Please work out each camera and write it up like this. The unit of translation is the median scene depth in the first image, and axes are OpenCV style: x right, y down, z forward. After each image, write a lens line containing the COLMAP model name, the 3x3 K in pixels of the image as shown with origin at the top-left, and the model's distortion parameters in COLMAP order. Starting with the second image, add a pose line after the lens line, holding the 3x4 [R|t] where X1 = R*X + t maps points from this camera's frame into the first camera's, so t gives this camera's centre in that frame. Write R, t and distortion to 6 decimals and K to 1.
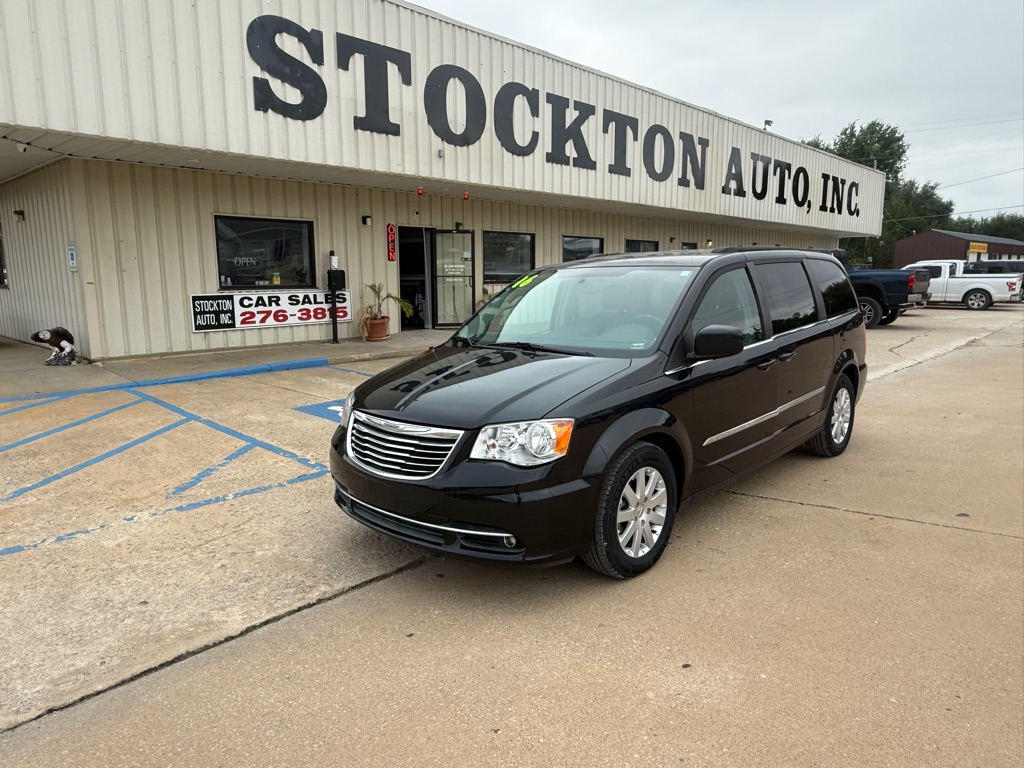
lens RADIAL K [[692.2, 0, 511.3], [0, 692.2, 380.3], [0, 0, 1]] dist [-0.000708, 0.000732]
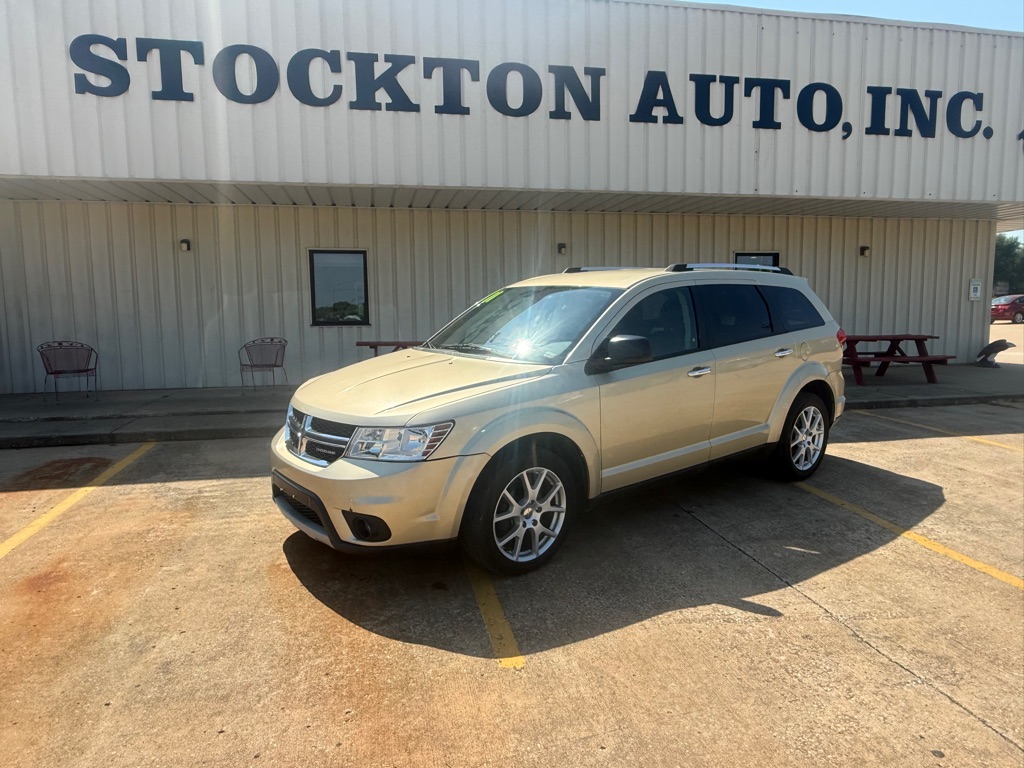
lens RADIAL K [[718.3, 0, 477.6], [0, 718.3, 384.4], [0, 0, 1]] dist [0.002386, -0.000240]
pose [[0.819957, 0.056090, -0.569670, 1.076130], [-0.080163, 0.996632, -0.017254, 0.185429], [0.566784, 0.059814, 0.821692, 0.135118]]
